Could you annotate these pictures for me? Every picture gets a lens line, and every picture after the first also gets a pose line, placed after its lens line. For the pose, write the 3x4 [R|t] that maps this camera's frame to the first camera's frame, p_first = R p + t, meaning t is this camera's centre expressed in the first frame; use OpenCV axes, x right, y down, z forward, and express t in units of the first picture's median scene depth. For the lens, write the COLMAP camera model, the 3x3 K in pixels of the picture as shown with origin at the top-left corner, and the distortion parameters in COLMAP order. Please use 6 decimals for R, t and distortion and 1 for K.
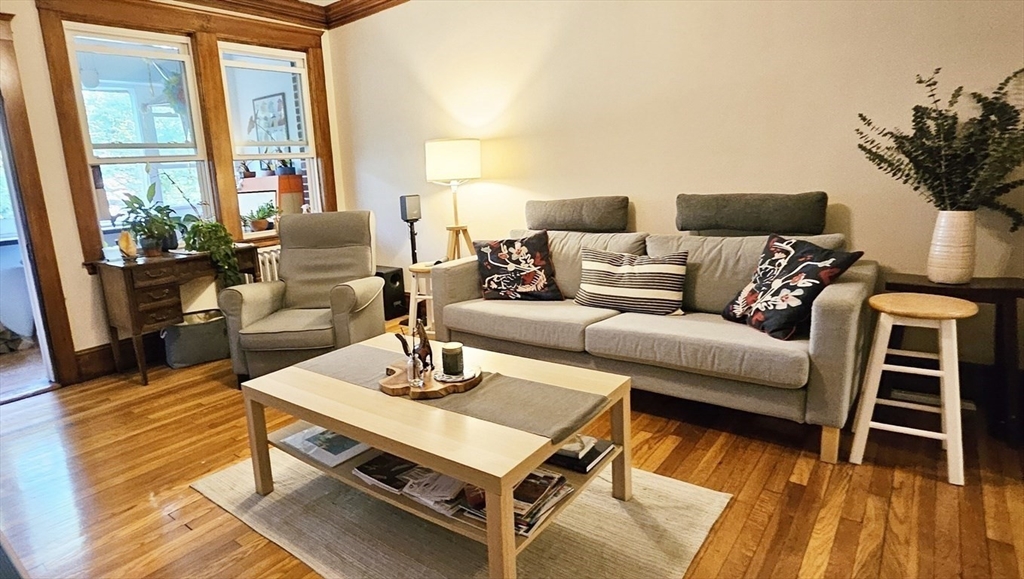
lens RADIAL K [[548.4, 0, 512.0], [0, 548.4, 289.5], [0, 0, 1]] dist [-0.005956, -0.000712]
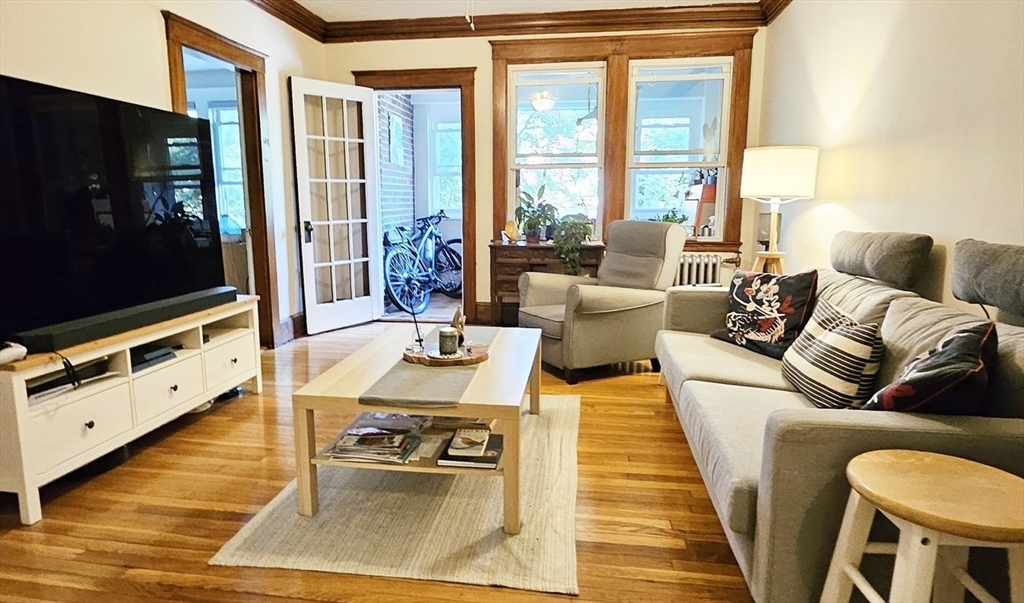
lens RADIAL K [[633.0, 0, 512.0], [0, 633.0, 301.5], [0, 0, 1]] dist [0.005108, 0.001495]
pose [[0.504722, 0.196355, -0.840655, 0.601037], [-0.211002, 0.972313, 0.100423, -0.067580], [0.837098, 0.126694, 0.532179, 0.207551]]
